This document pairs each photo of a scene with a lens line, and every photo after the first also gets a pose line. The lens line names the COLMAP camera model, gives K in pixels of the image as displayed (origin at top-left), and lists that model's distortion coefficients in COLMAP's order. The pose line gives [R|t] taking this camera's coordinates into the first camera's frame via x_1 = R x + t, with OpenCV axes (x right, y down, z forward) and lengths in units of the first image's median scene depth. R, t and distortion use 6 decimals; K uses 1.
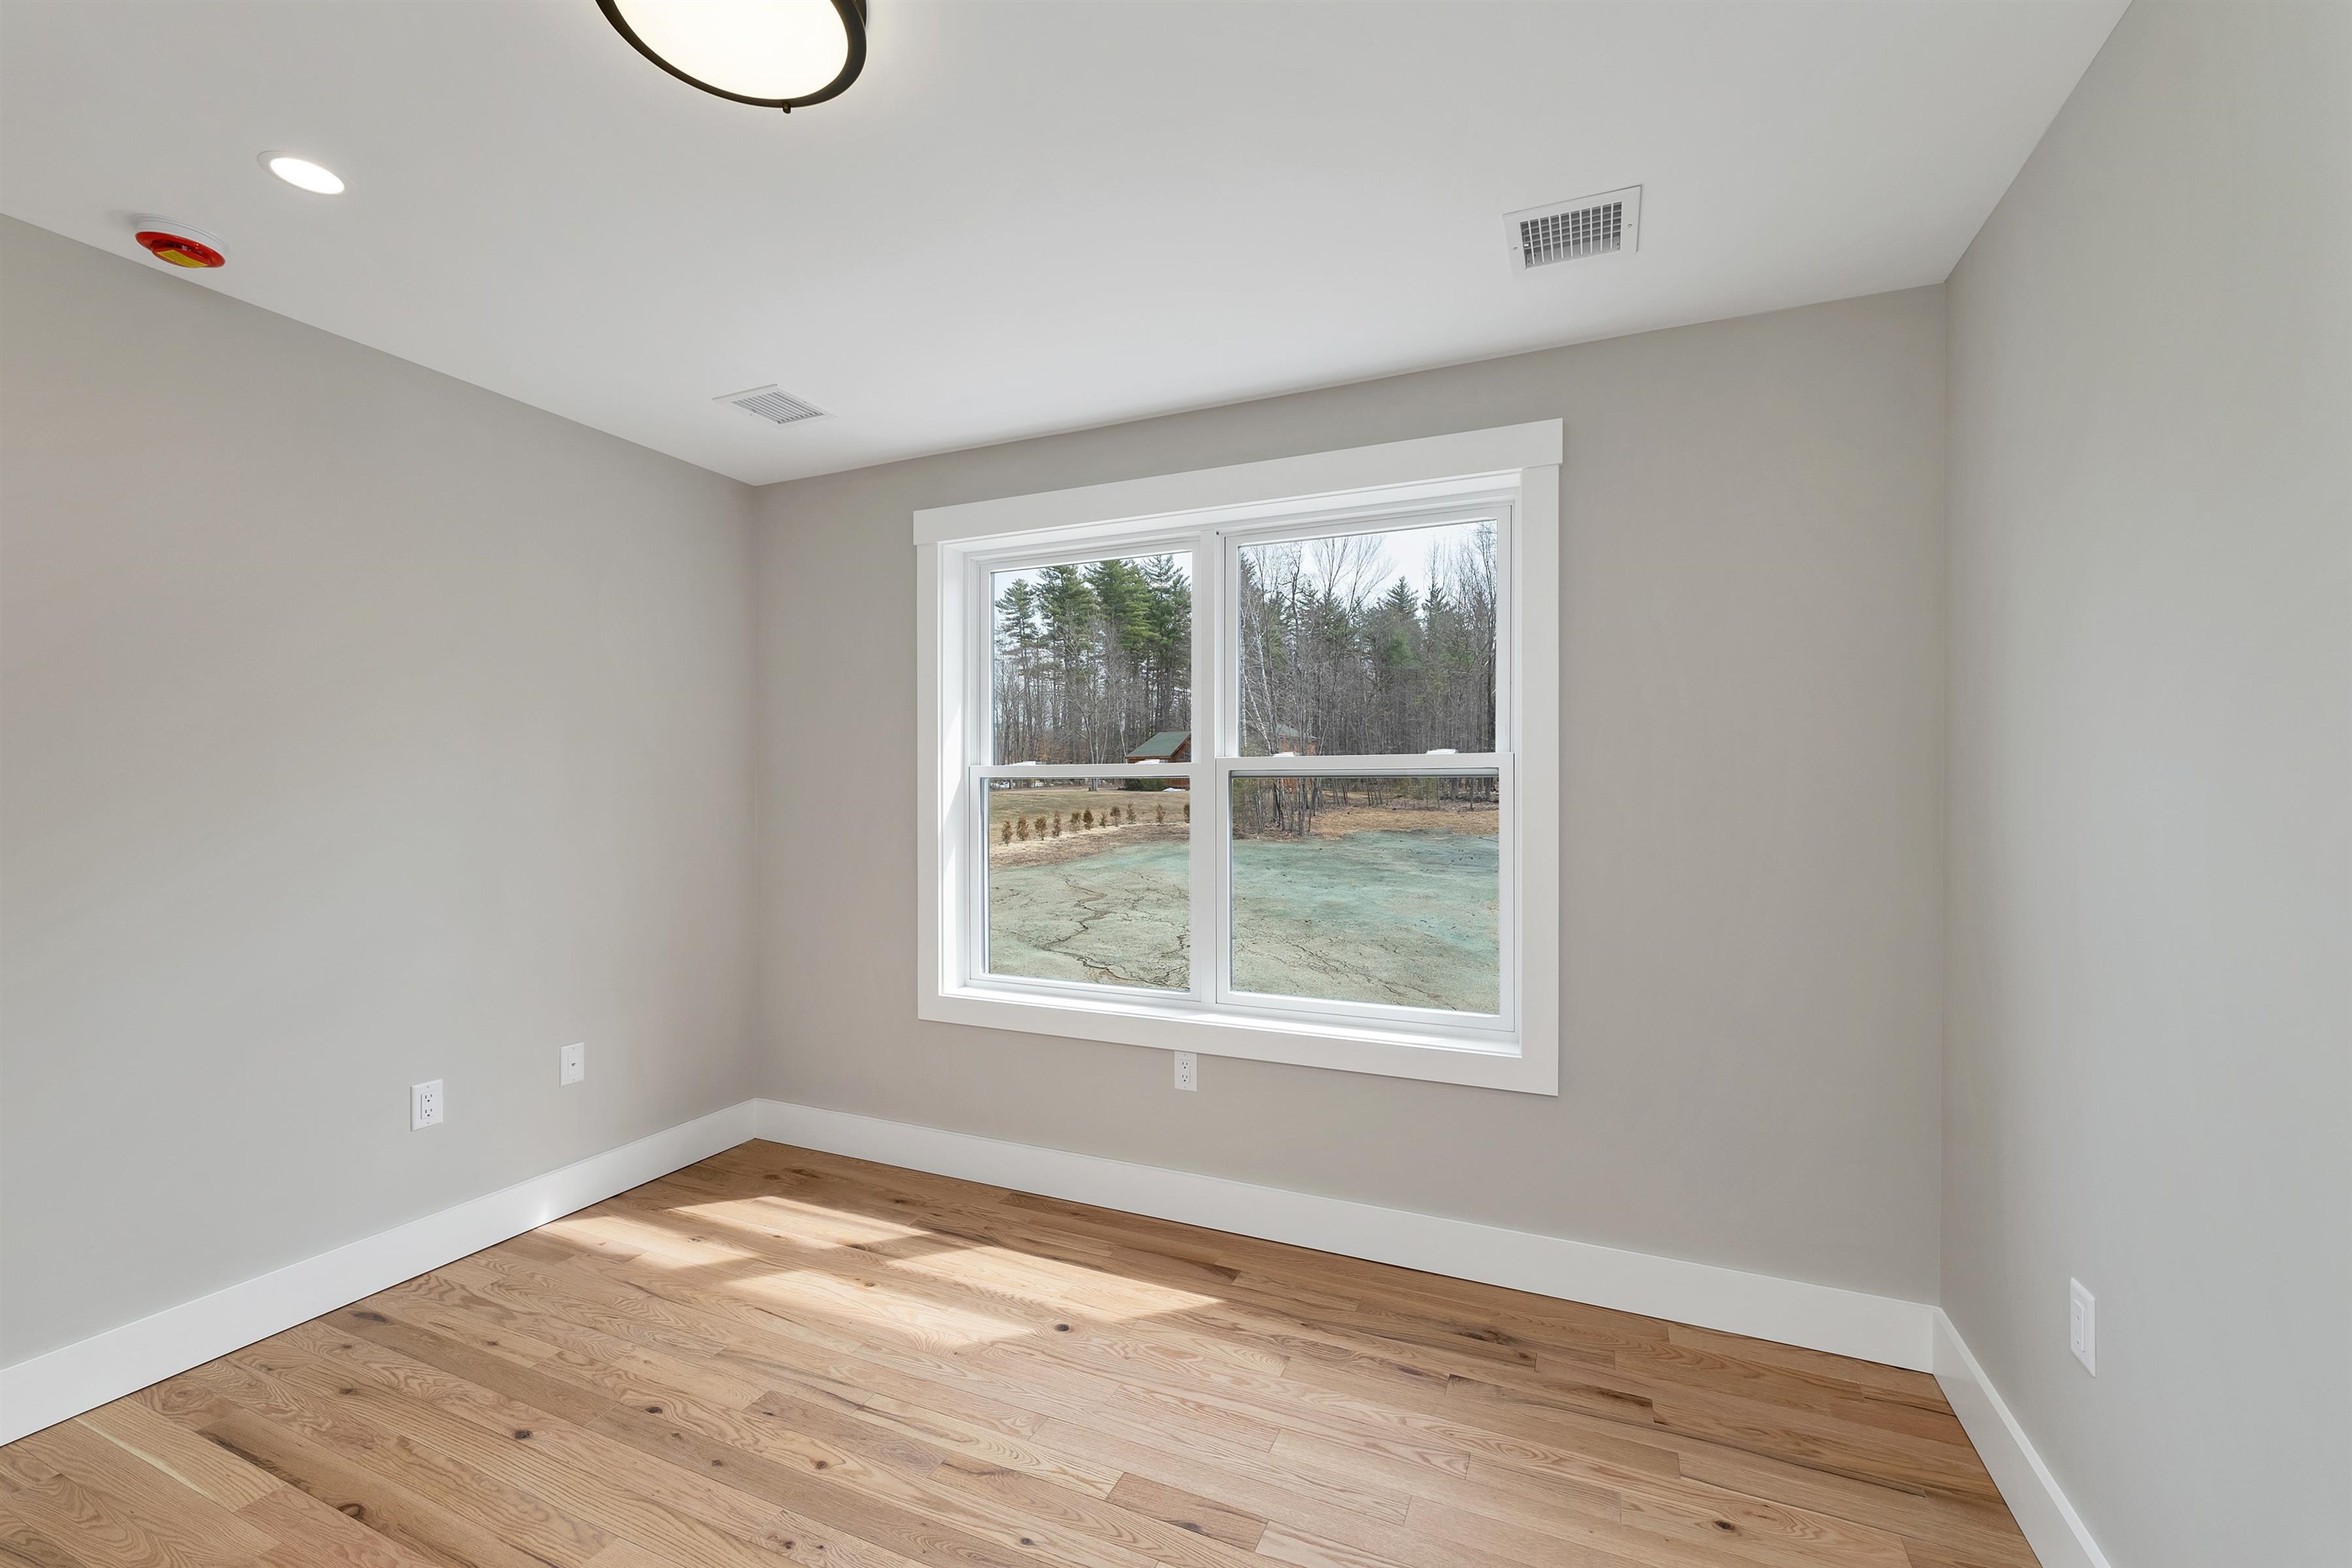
lens RADIAL K [[987.5, 0, 1177.4], [0, 987.5, 792.3], [0, 0, 1]] dist [0.000537, -0.000031]
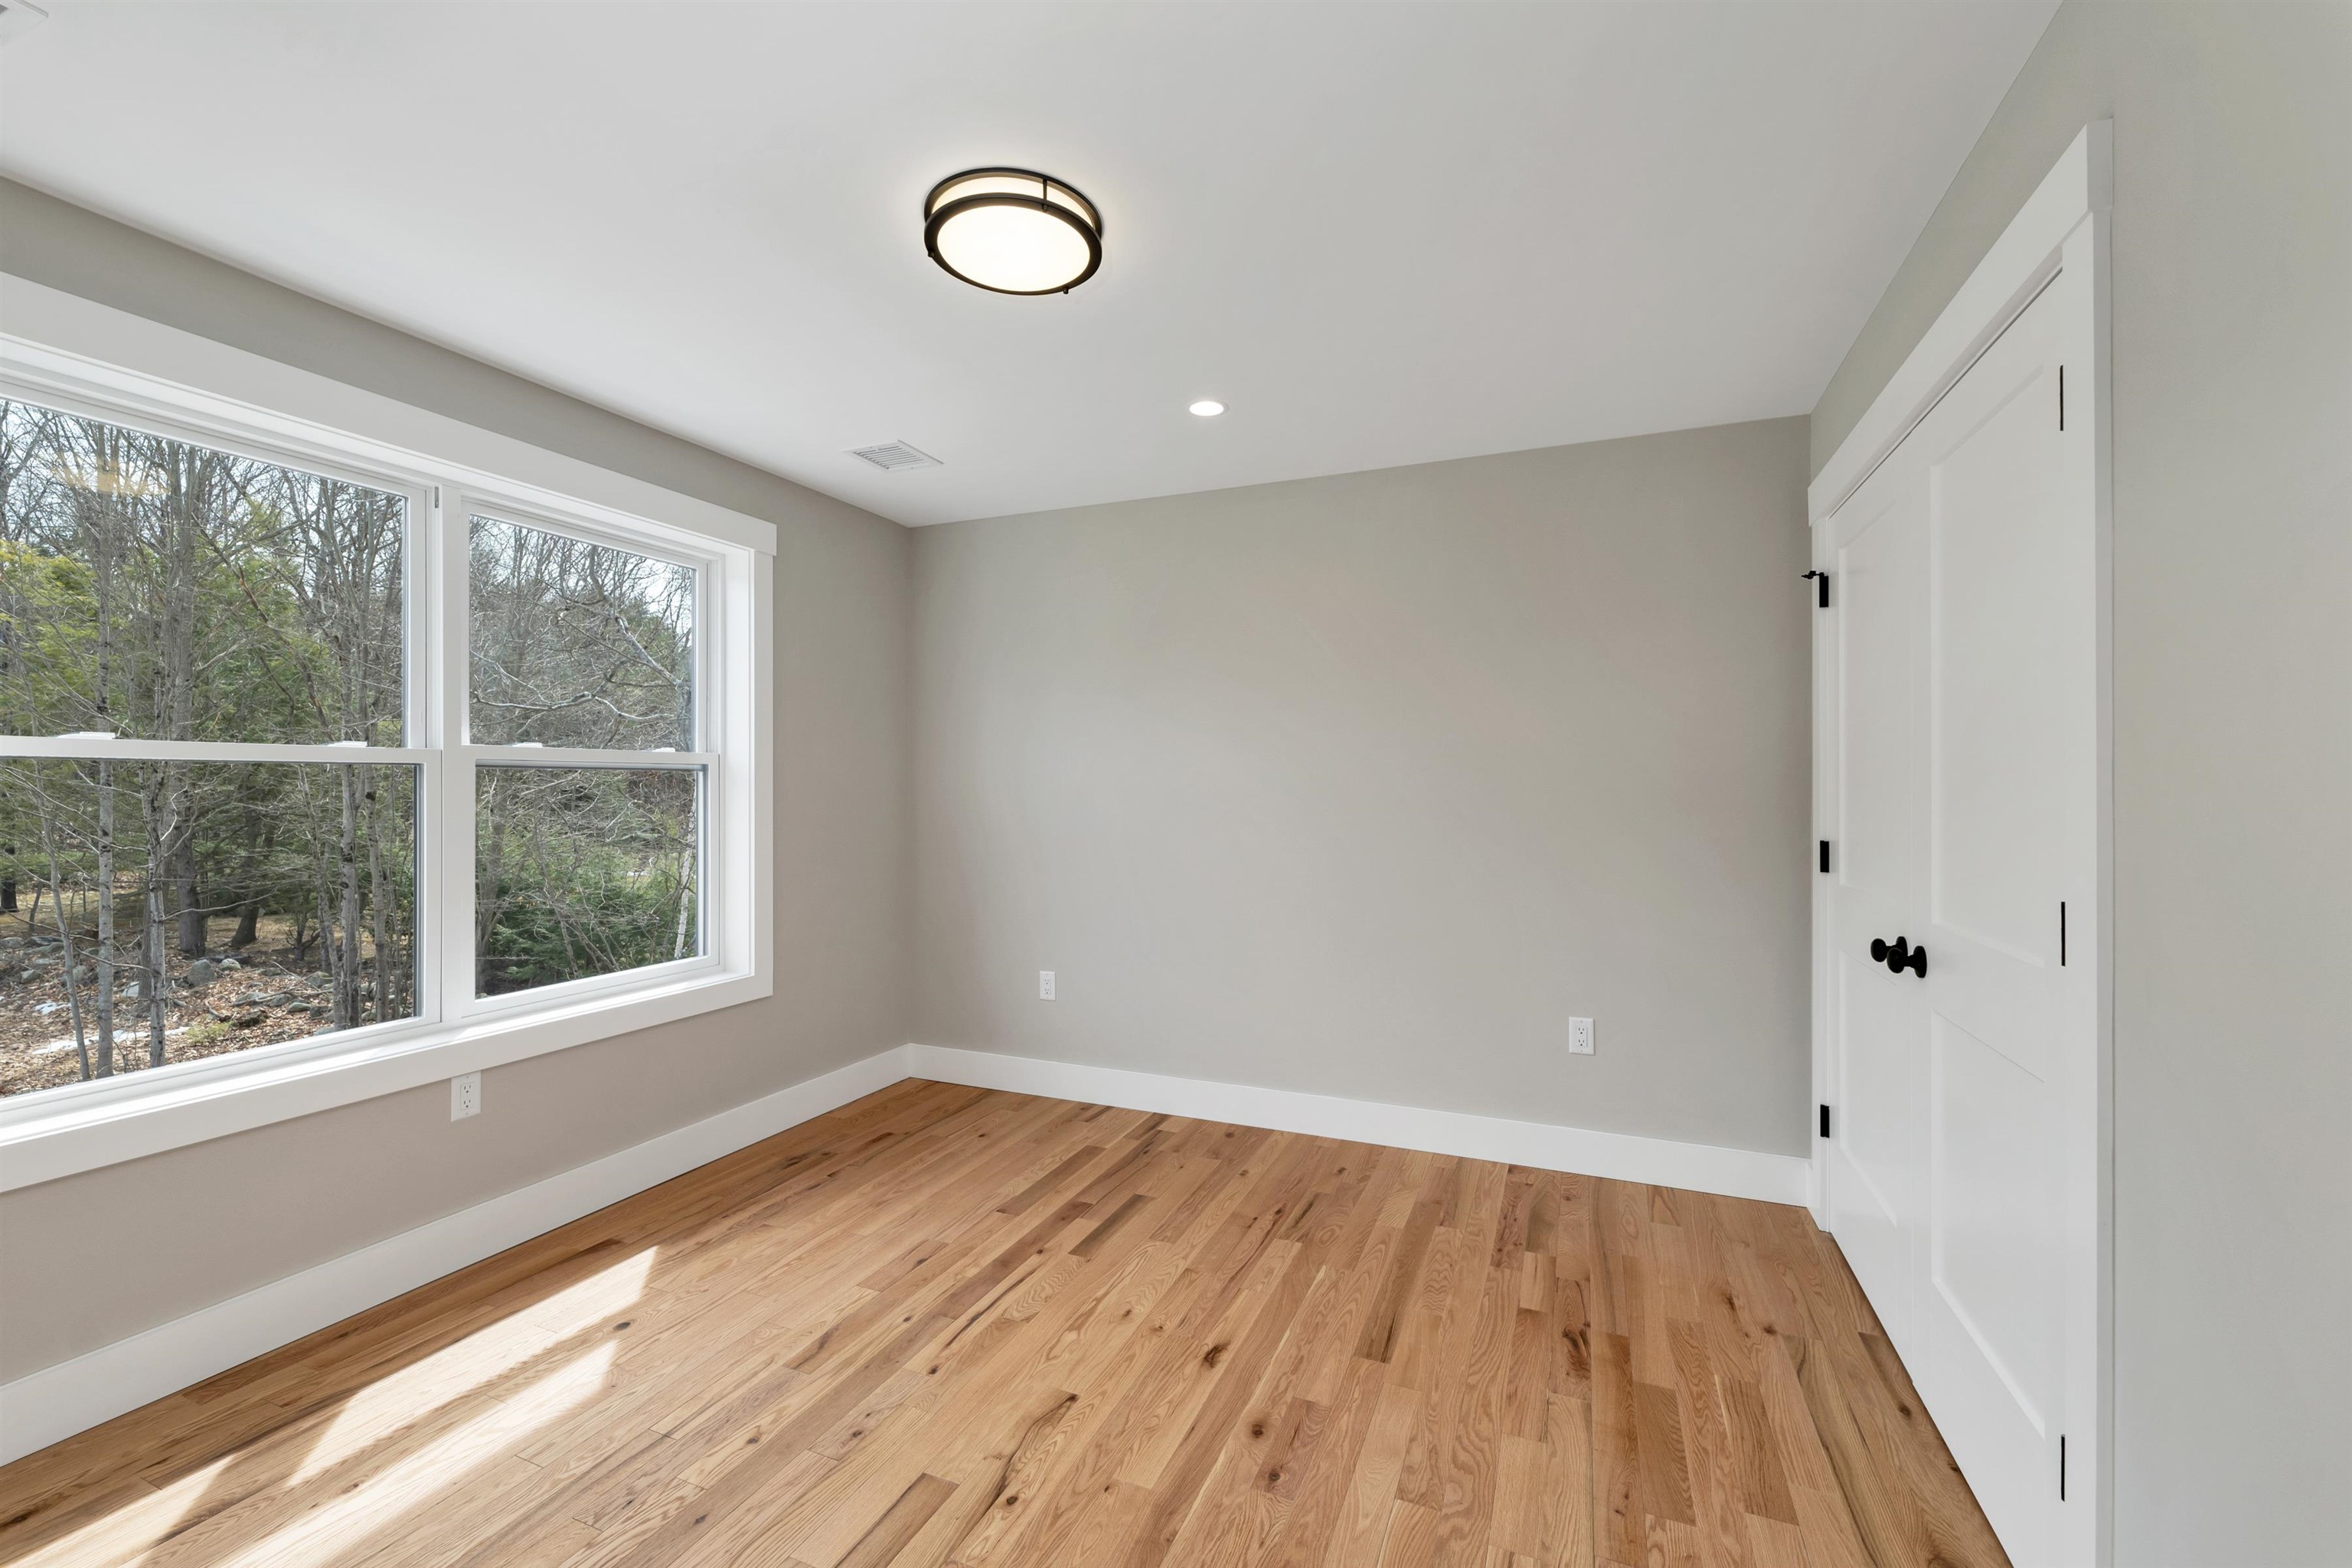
lens RADIAL K [[987.5, 0, 1177.4], [0, 987.5, 792.3], [0, 0, 1]] dist [0.000537, -0.000031]
pose [[-0.035131, -0.001262, 0.999382, -1.071392], [0.013080, 0.999913, 0.001723, 0.020143], [-0.999297, 0.013133, -0.035112, 0.462500]]
